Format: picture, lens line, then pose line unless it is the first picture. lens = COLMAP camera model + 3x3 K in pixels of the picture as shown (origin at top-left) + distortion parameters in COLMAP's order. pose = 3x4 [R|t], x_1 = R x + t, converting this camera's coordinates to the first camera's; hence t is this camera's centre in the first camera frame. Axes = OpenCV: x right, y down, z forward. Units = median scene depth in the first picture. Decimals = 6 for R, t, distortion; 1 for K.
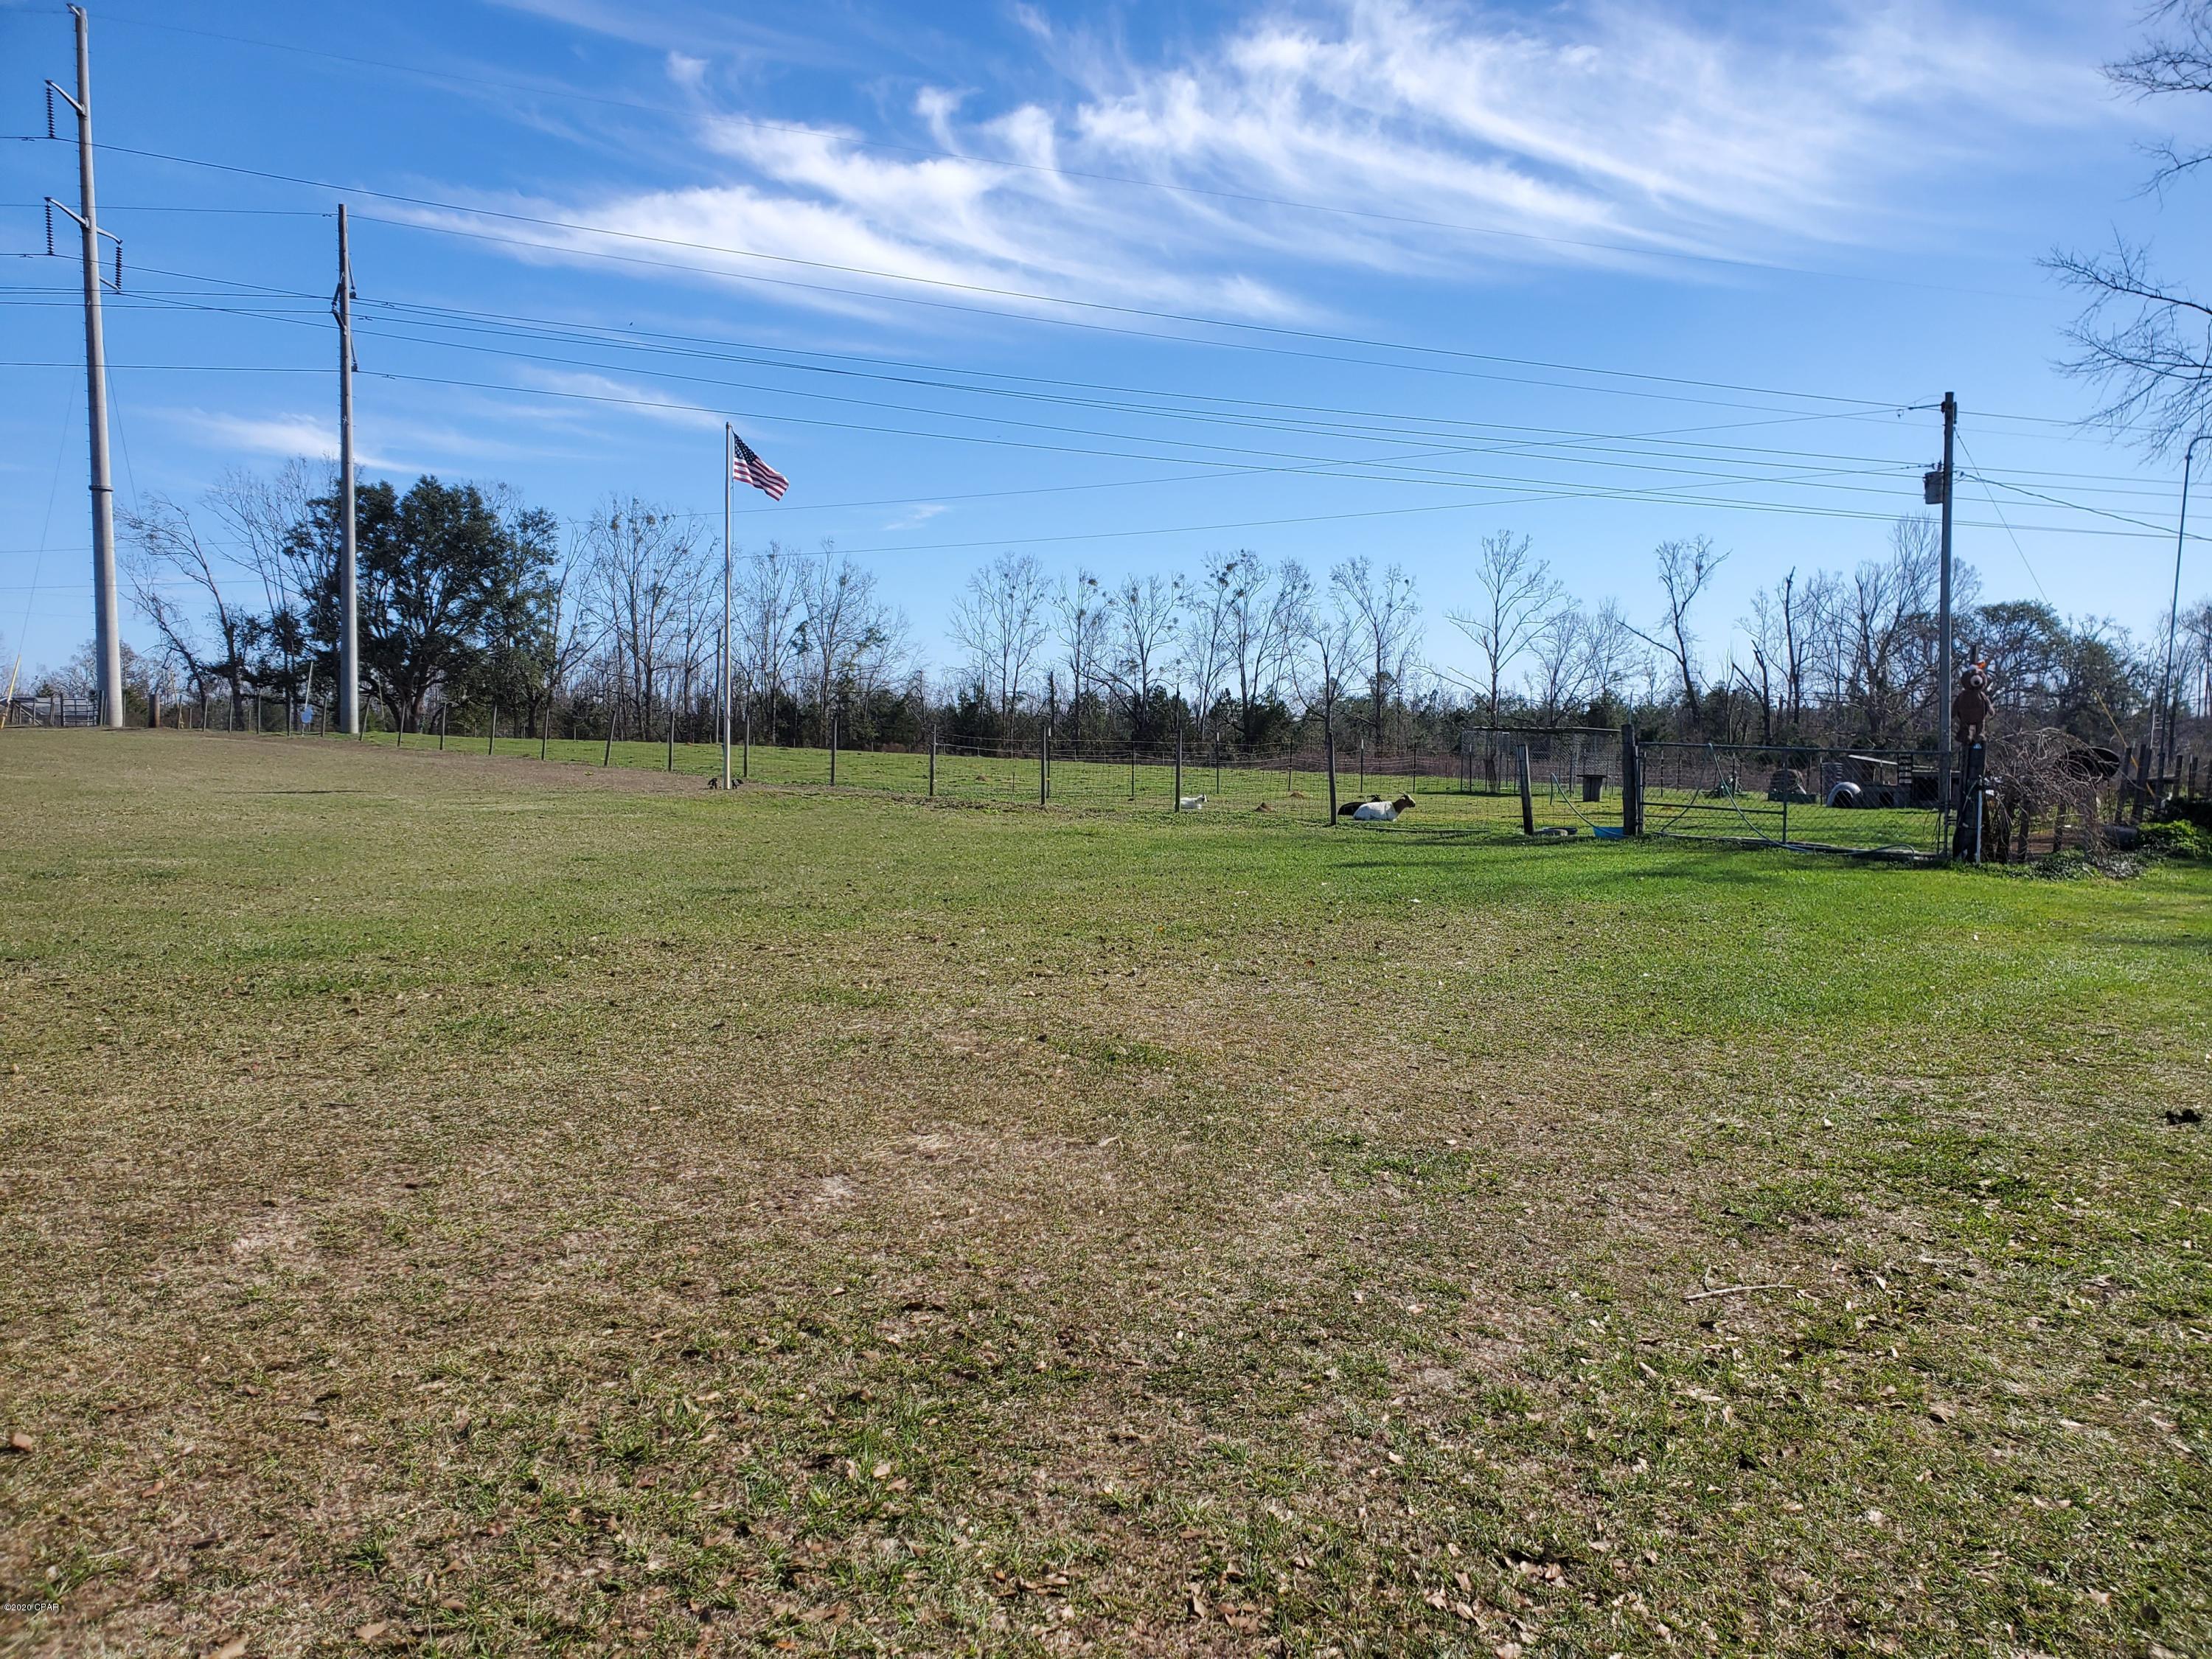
lens RADIAL K [[1732.6, 0, 1100.2], [0, 1732.6, 816.3], [0, 0, 1]] dist [0.095470, -0.066710]
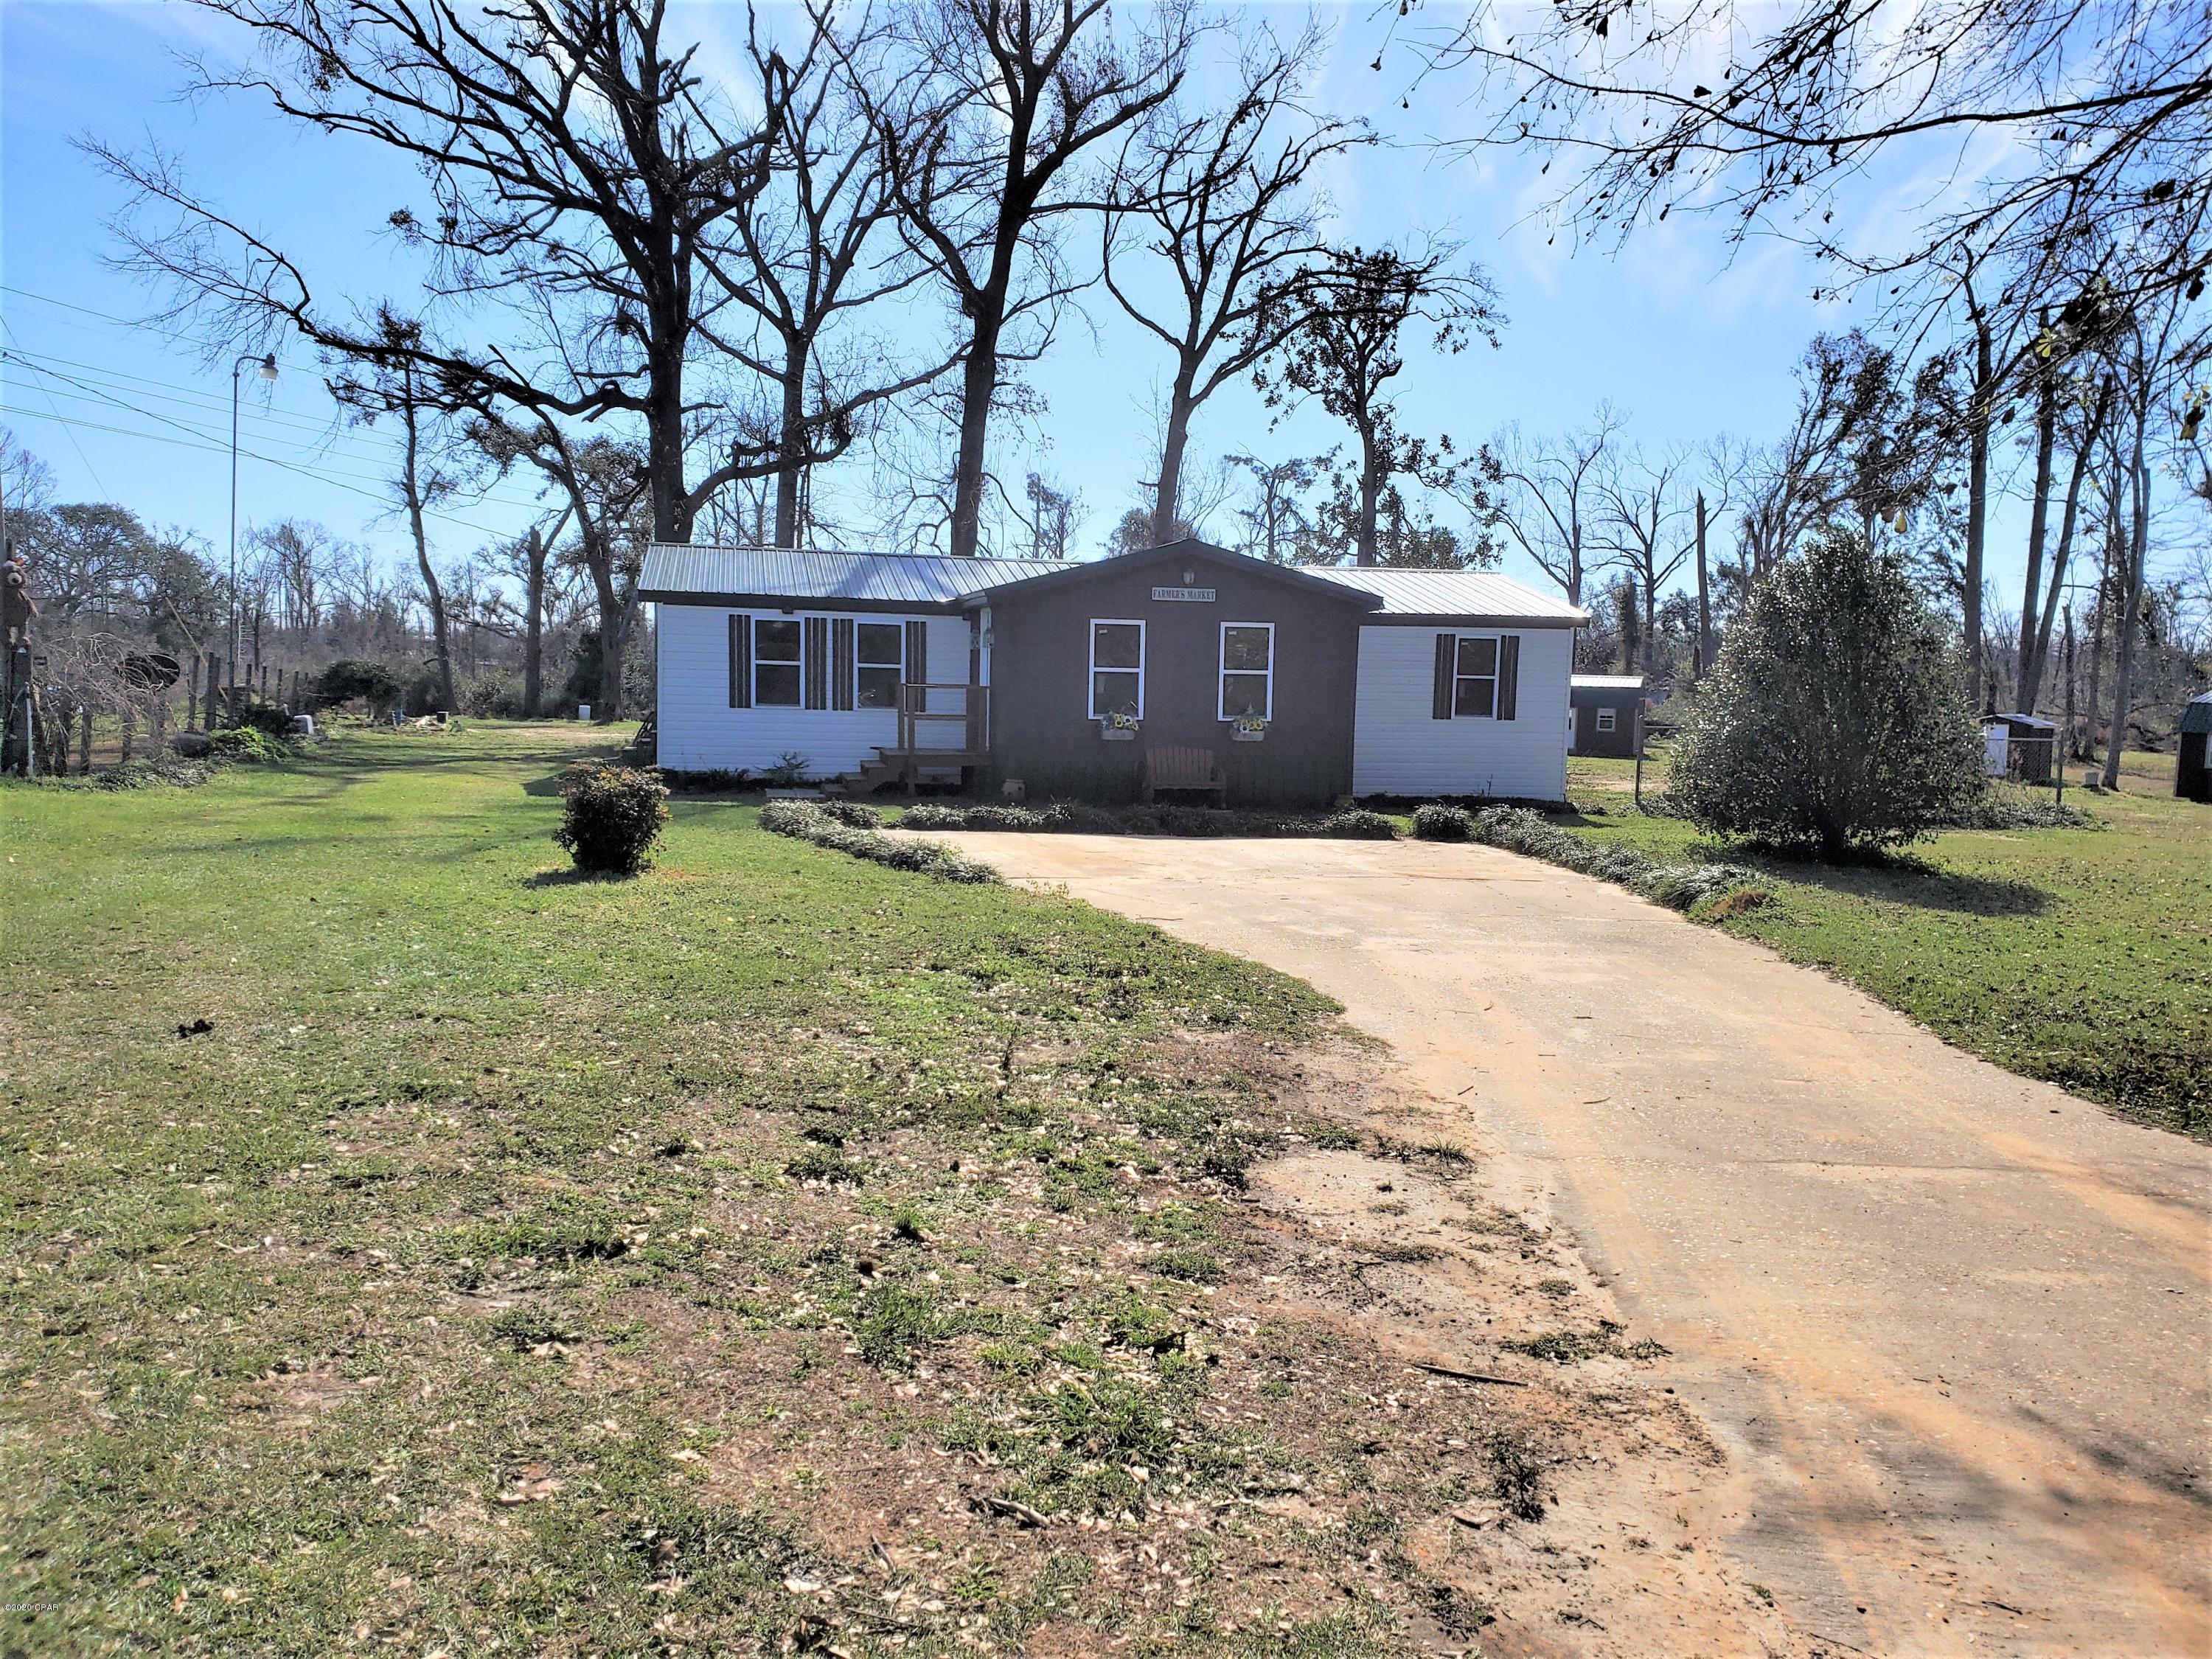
lens RADIAL K [[1721.9, 0, 1093.6], [0, 1721.9, 831.9], [0, 0, 1]] dist [0.081424, -0.091647]
pose [[0.556014, -0.070511, 0.828177, 0.032510], [0.019741, 0.997234, 0.071652, 0.000112], [-0.830939, -0.023491, 0.555868, 0.017496]]
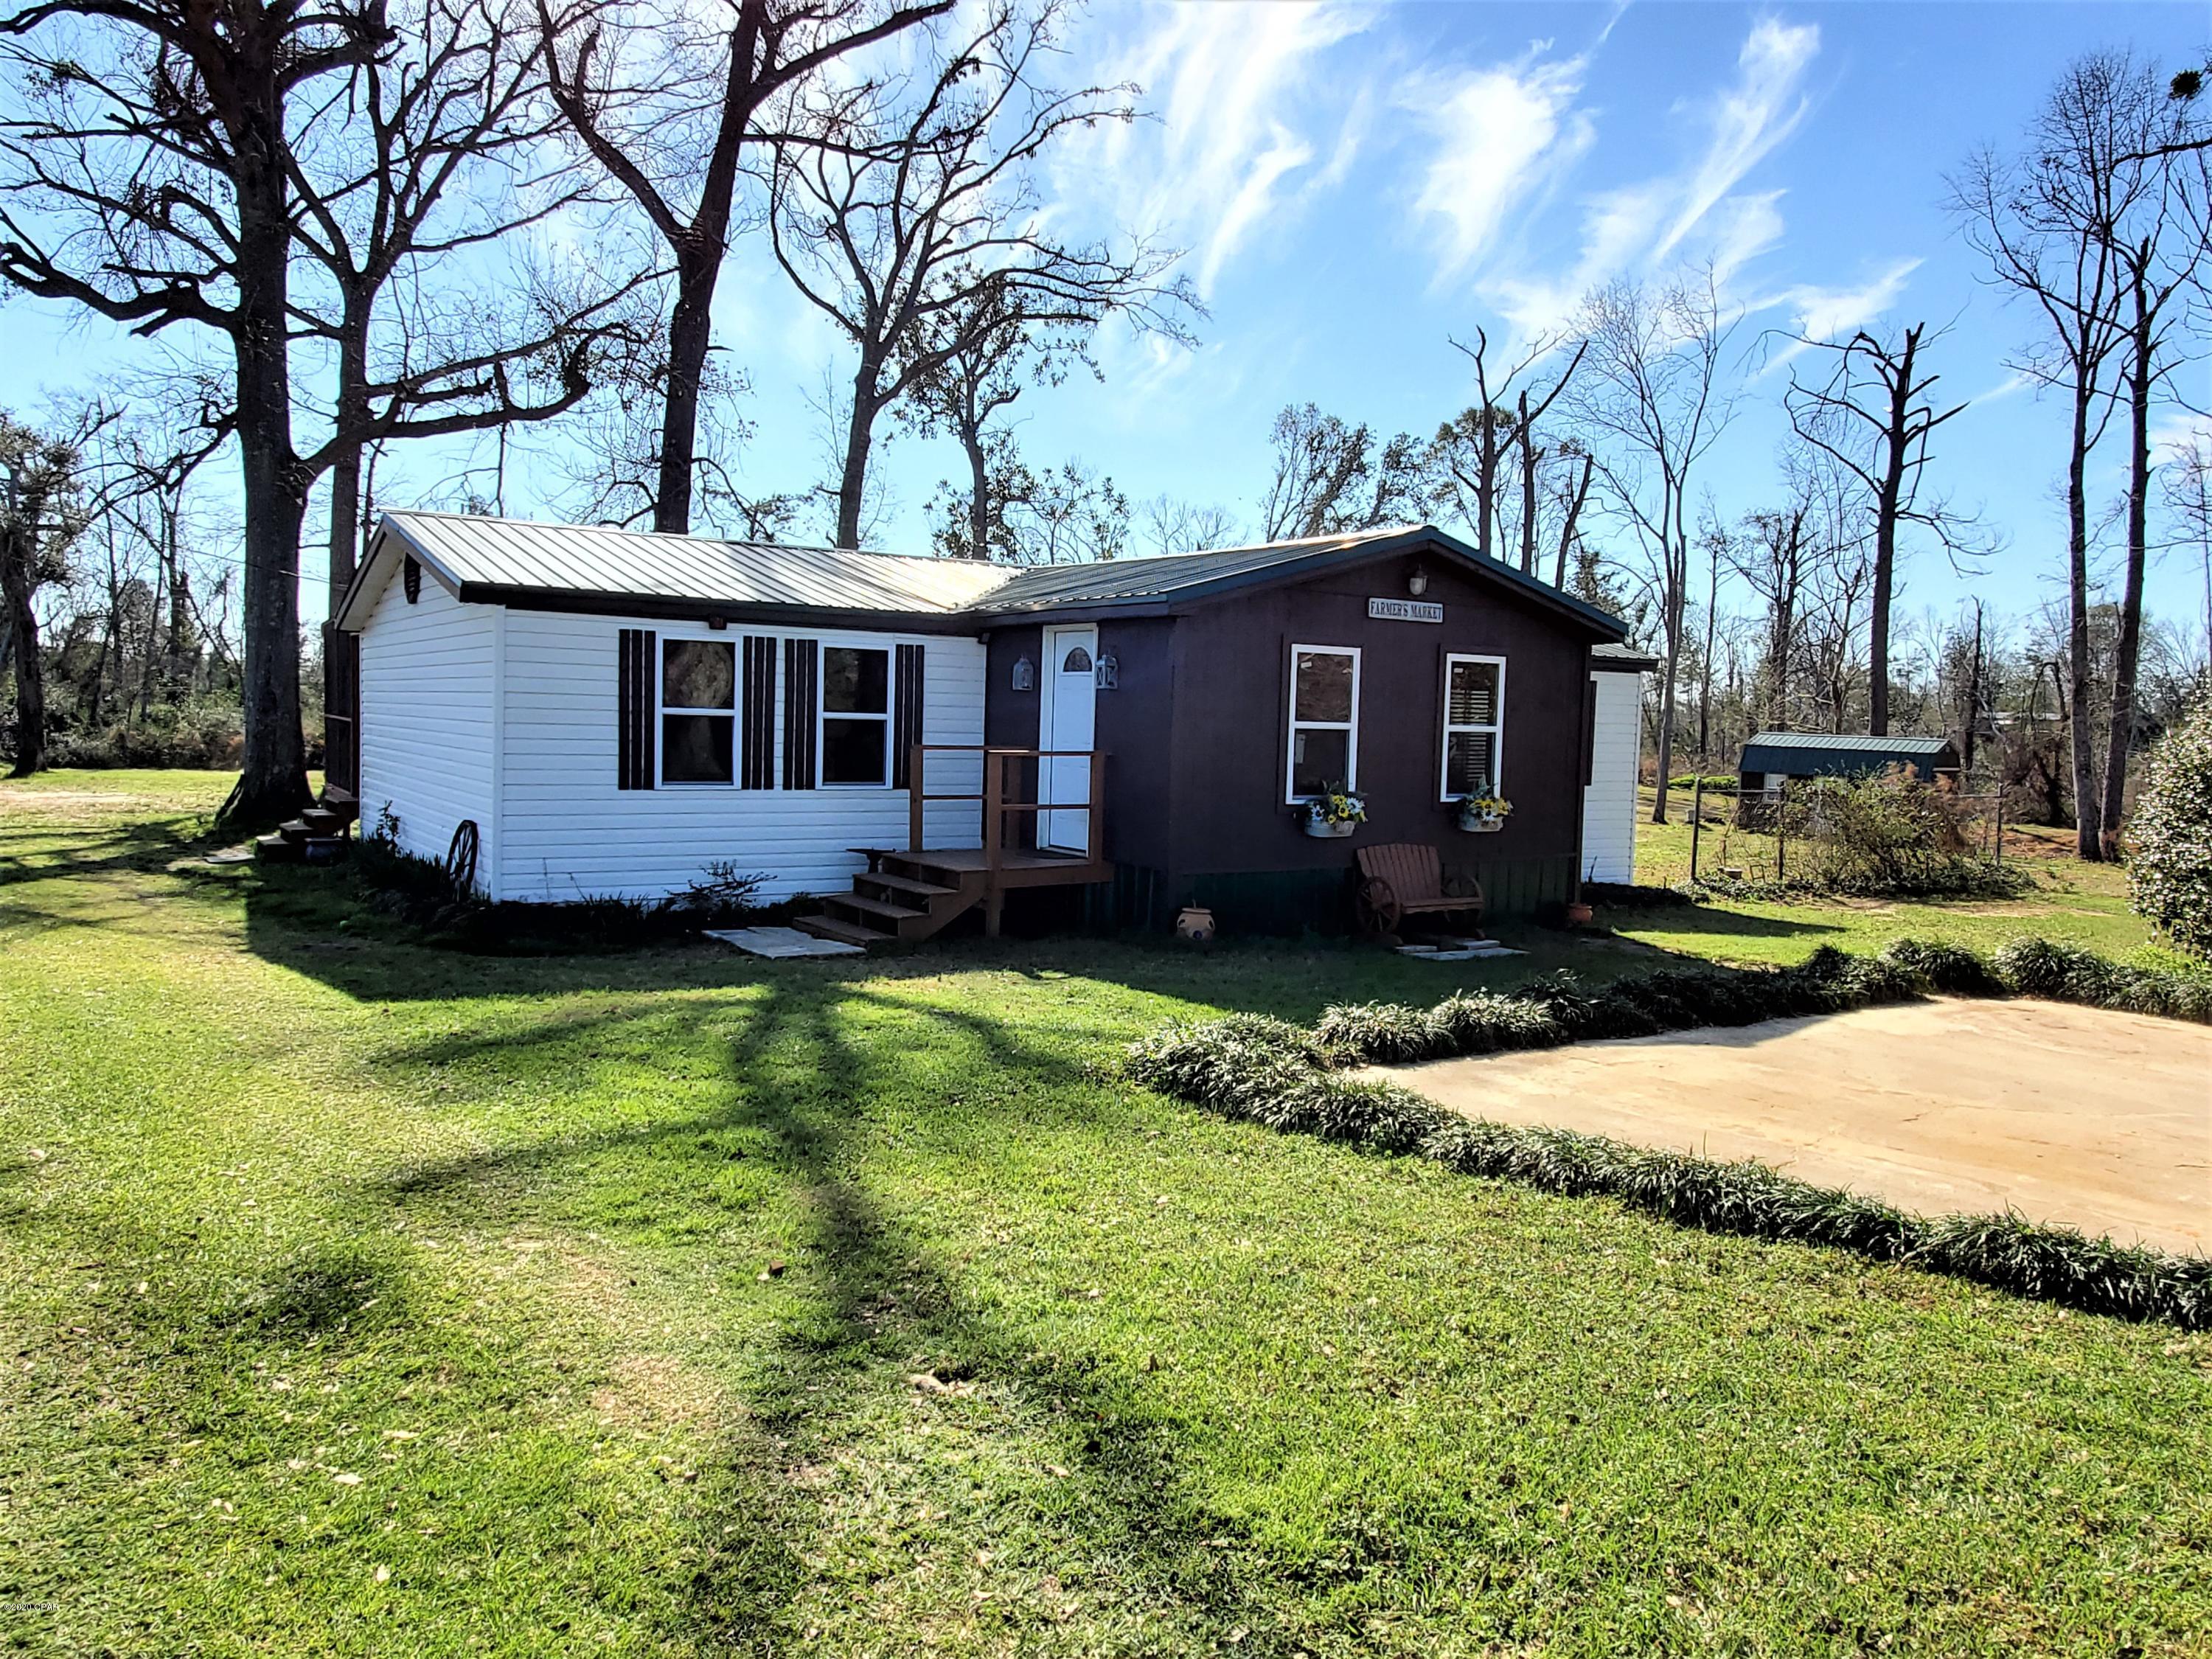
lens RADIAL K [[1531.4, 0, 1106.0], [0, 1531.4, 829.5], [0, 0, 1]] dist [0.008132, -0.001776]
pose [[0.195426, -0.074303, 0.977900, 0.321022], [0.022898, 0.997200, 0.071193, -0.027585], [-0.980451, 0.008478, 0.196580, 0.569781]]
